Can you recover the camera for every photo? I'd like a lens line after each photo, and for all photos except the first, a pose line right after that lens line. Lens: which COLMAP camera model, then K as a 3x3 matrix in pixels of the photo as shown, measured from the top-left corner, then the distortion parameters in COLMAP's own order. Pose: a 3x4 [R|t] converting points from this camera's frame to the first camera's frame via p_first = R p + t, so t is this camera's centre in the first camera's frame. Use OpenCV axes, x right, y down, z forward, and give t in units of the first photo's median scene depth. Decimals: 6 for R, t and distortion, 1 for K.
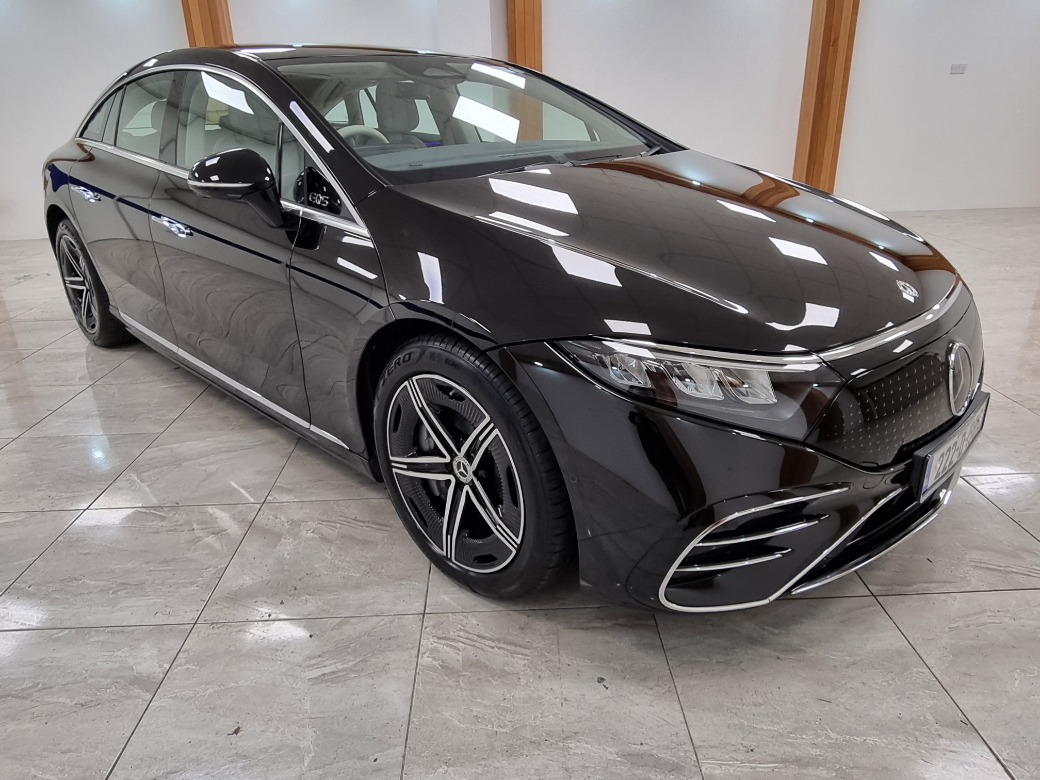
lens RADIAL K [[680.3, 0, 520.0], [0, 680.3, 390.0], [0, 0, 1]] dist [0.004534, -0.001068]
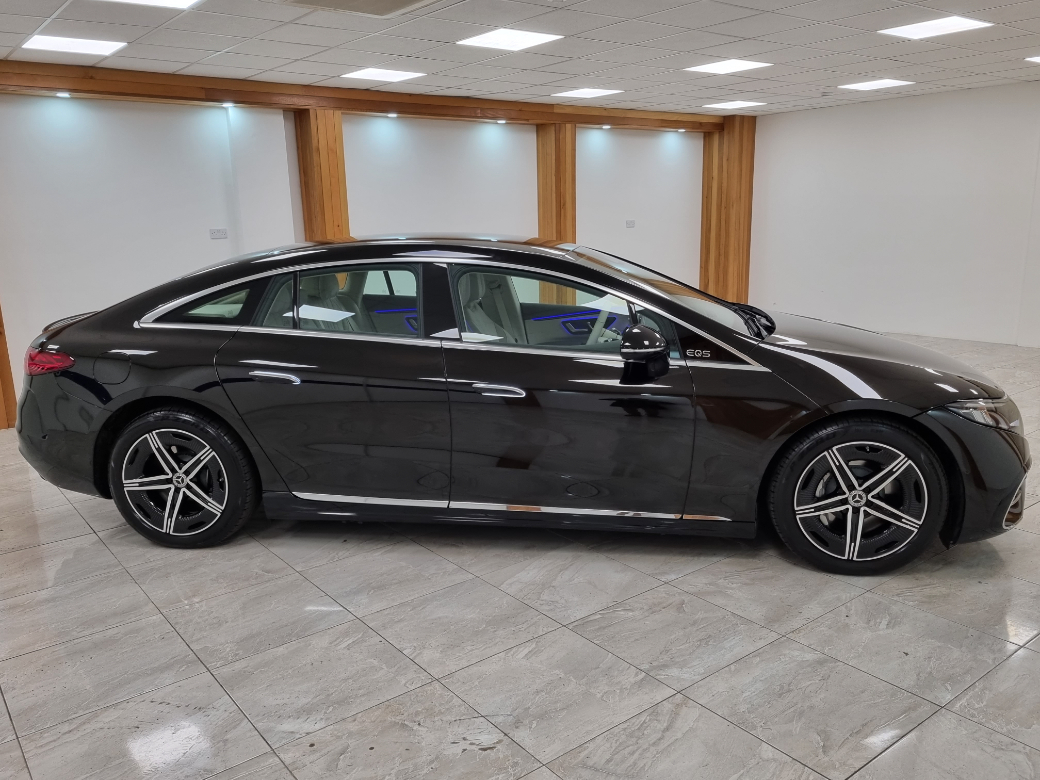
lens RADIAL K [[783.7, 0, 520.0], [0, 783.7, 390.0], [0, 0, 1]] dist [0.046426, -0.008097]
pose [[0.820001, -0.119087, 0.559836, -1.673109], [0.227106, 0.965519, -0.127264, -0.074883], [-0.525377, 0.231498, 0.818772, -0.202975]]
